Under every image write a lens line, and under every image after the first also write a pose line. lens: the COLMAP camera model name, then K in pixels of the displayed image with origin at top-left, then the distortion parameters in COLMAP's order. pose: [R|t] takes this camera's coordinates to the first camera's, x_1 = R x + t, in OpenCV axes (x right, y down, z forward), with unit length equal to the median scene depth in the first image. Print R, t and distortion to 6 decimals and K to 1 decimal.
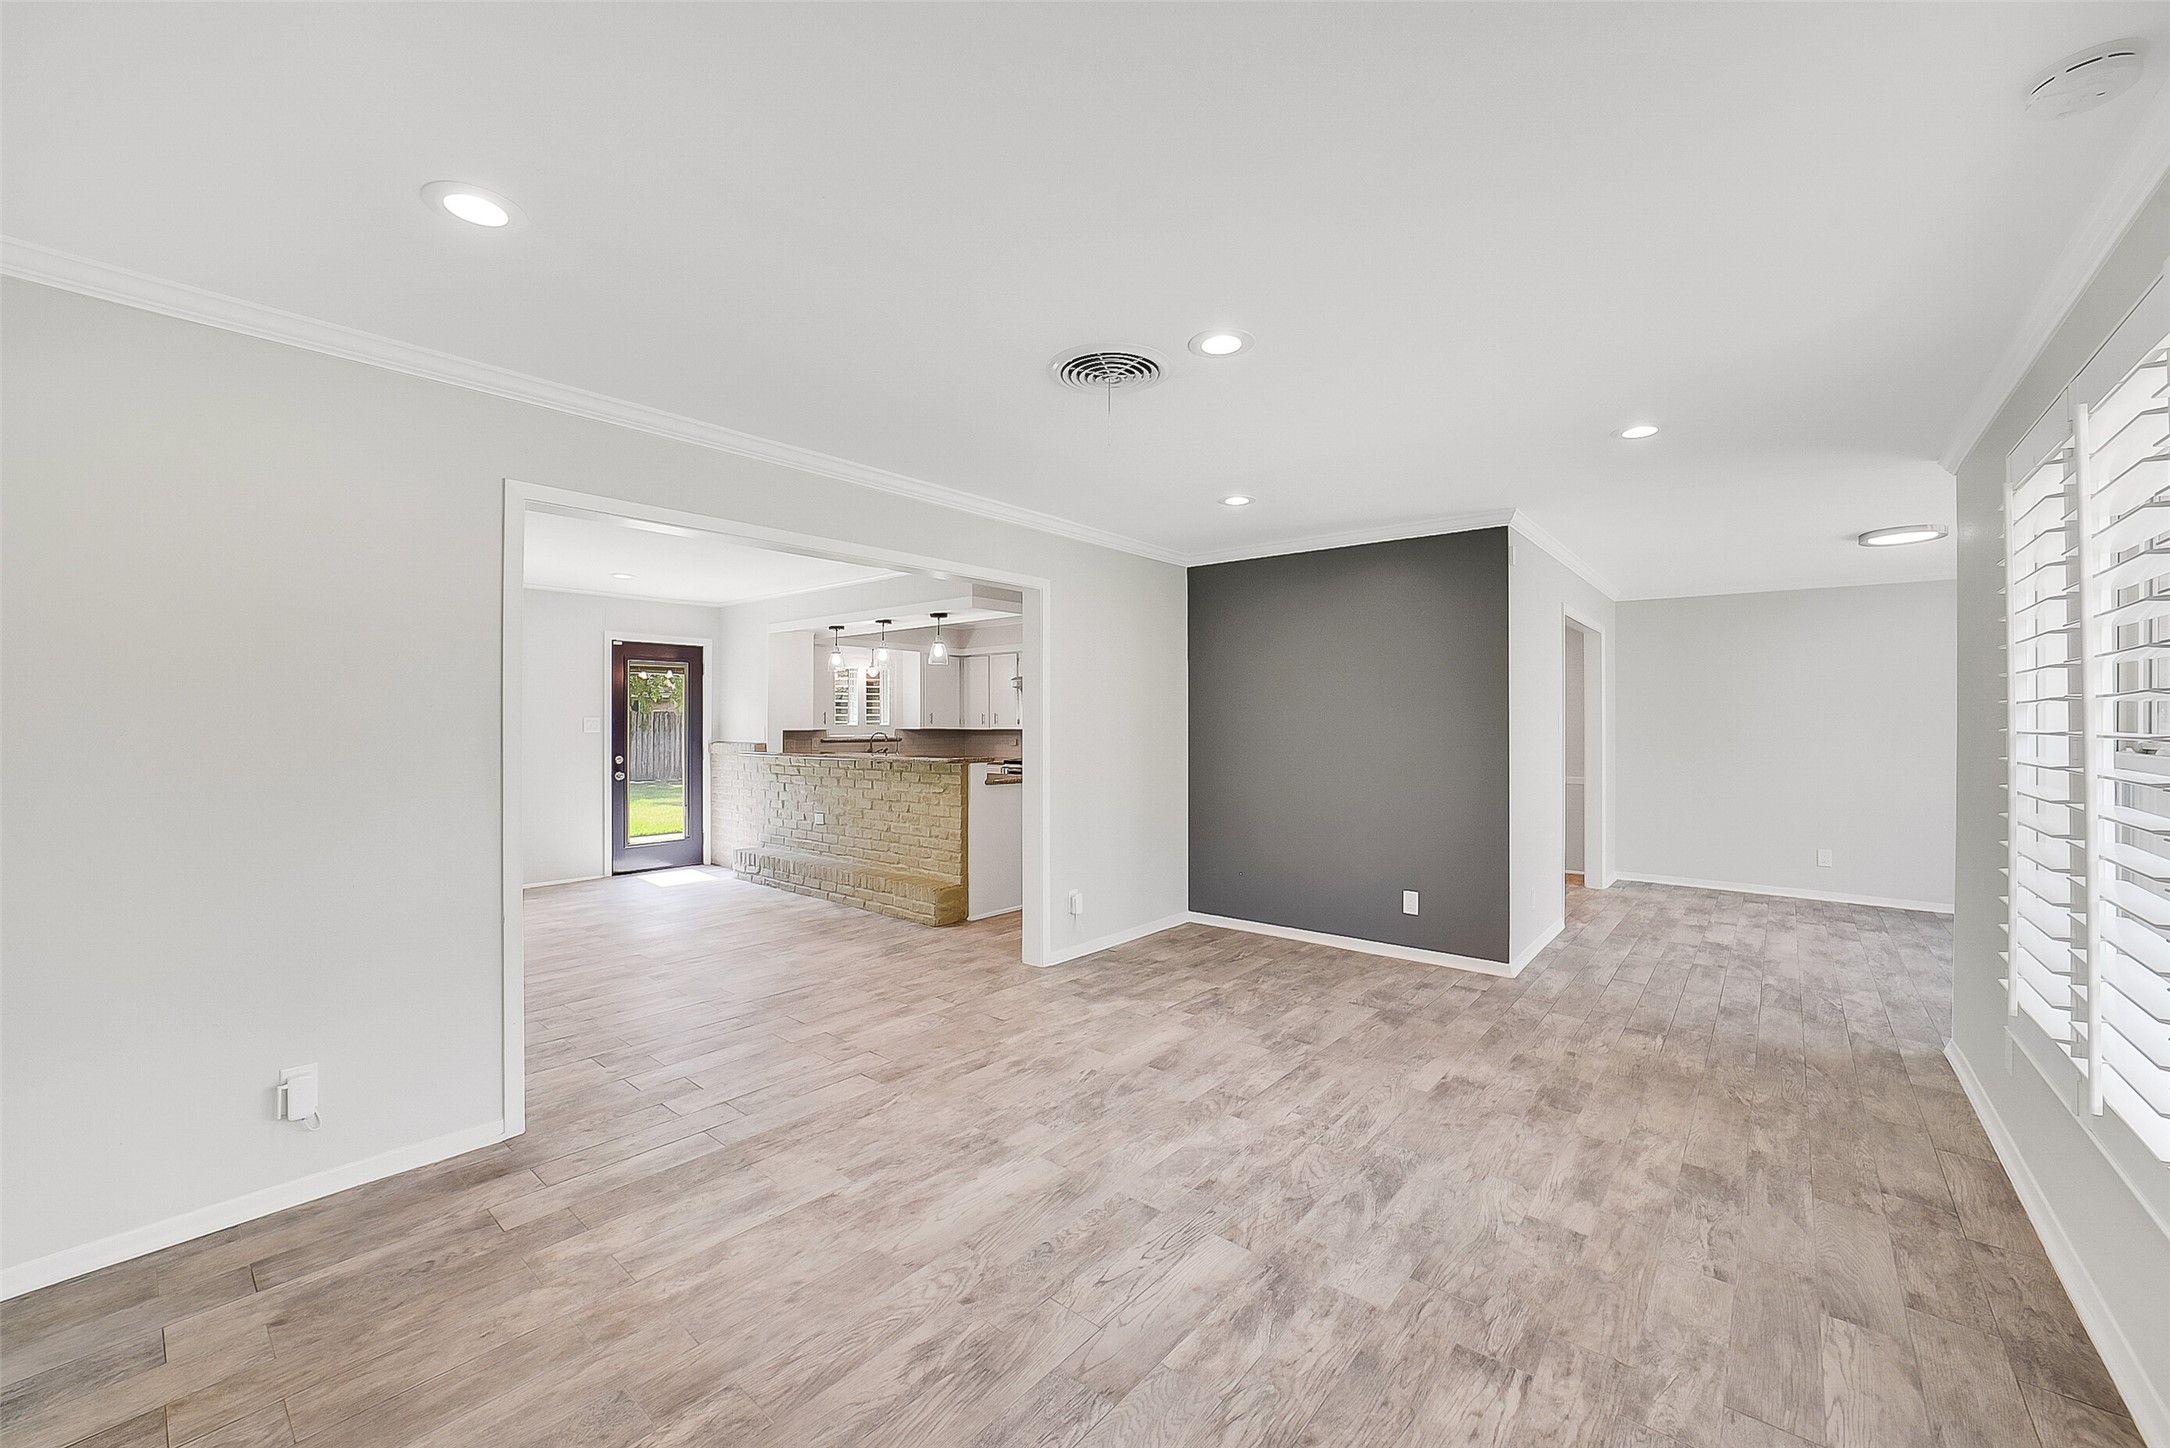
lens RADIAL K [[858.1, 0, 1074.2], [0, 858.1, 724.8], [0, 0, 1]] dist [-0.027242, 0.008218]
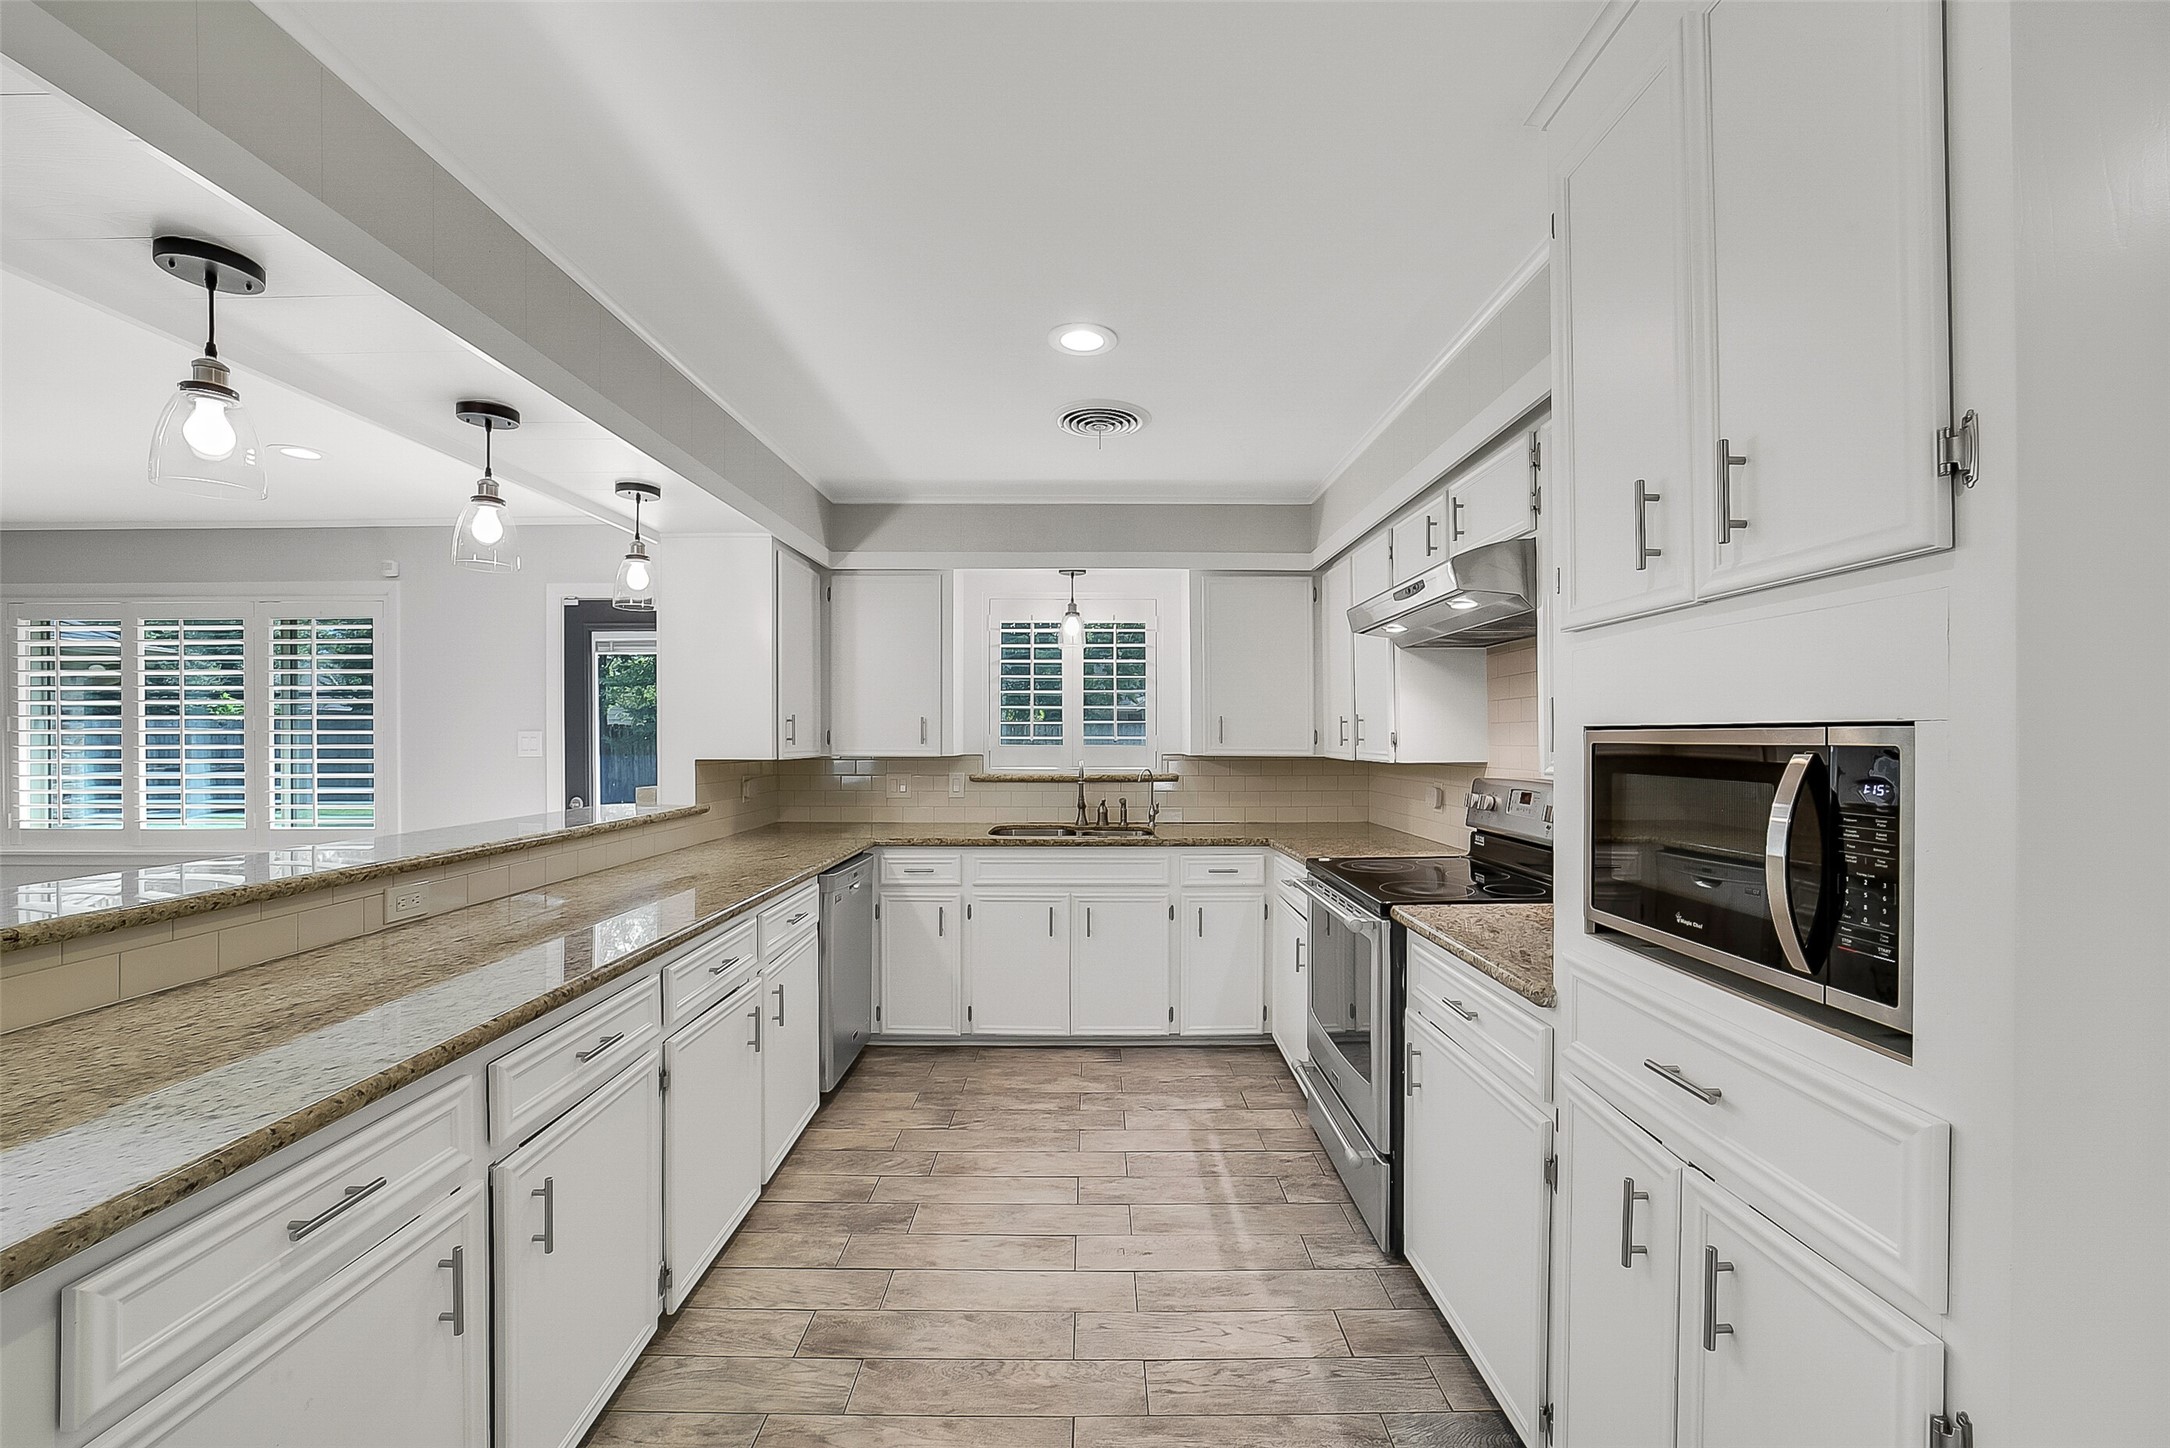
lens RADIAL K [[870.7, 0, 1093.0], [0, 870.7, 736.7], [0, 0, 1]] dist [-0.036189, 0.009215]
pose [[0.638457, 0.000221, -0.769658, 0.131941], [-0.000265, 1.000000, 0.000068, -0.005010], [0.769658, 0.000161, 0.638457, 0.902434]]
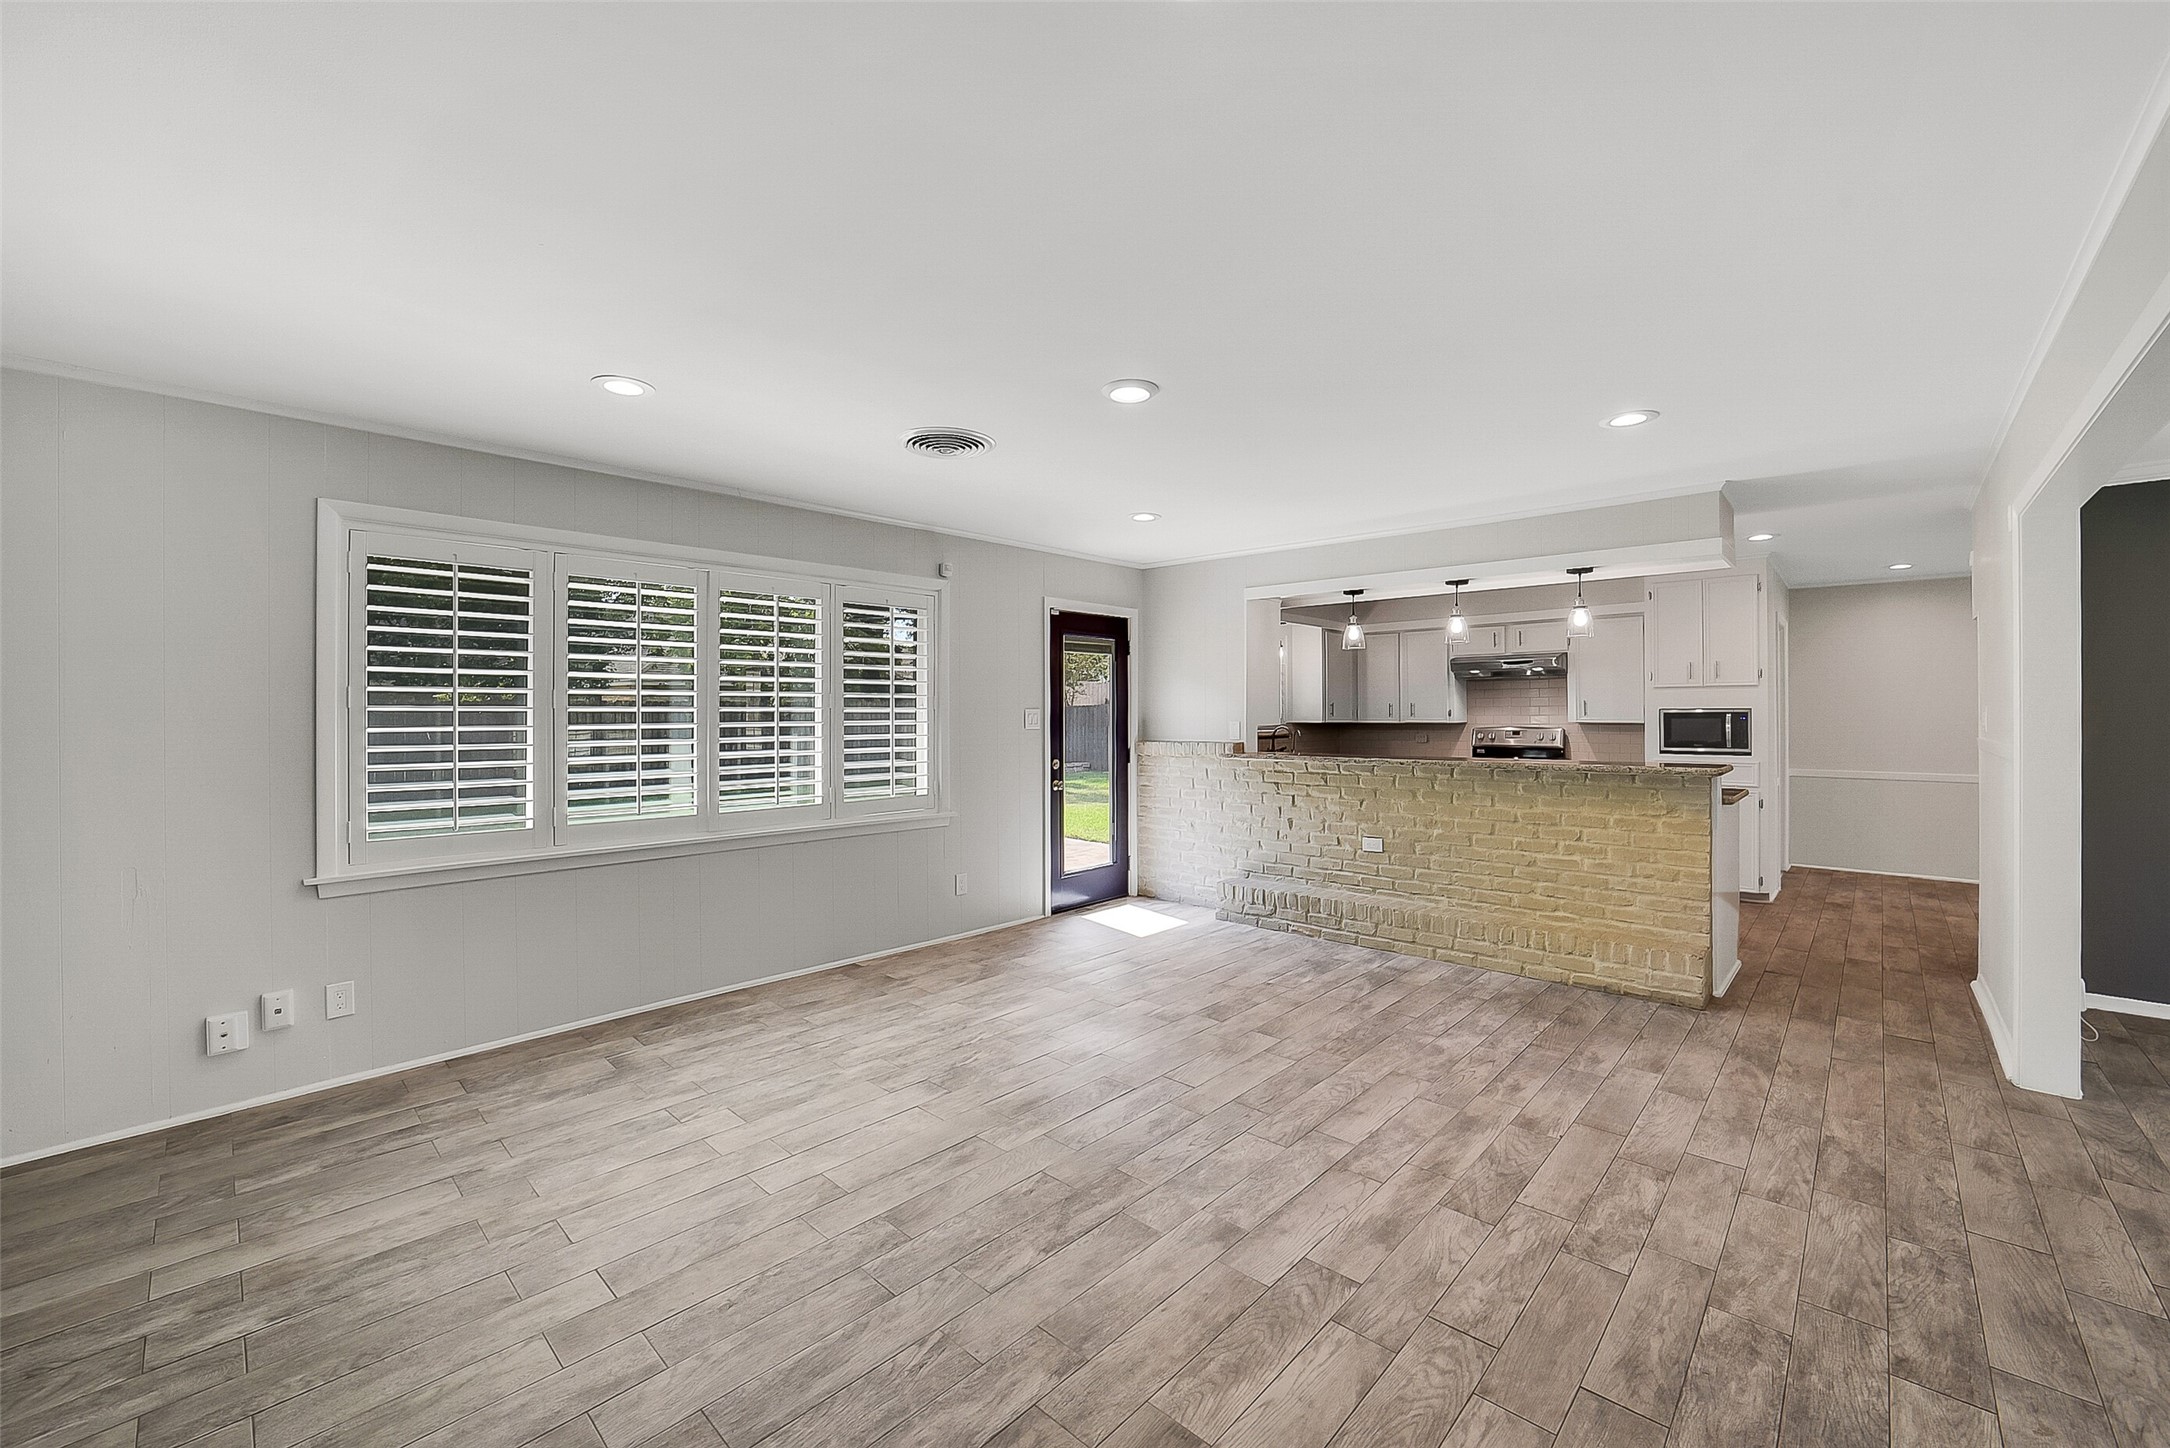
lens RADIAL K [[870.7, 0, 1093.0], [0, 870.7, 736.7], [0, 0, 1]] dist [-0.036189, 0.009215]
pose [[0.998997, -0.002553, -0.044694, -0.472868], [0.003609, 0.999716, 0.023565, -0.002657], [0.044621, -0.023703, 0.998723, 0.221111]]
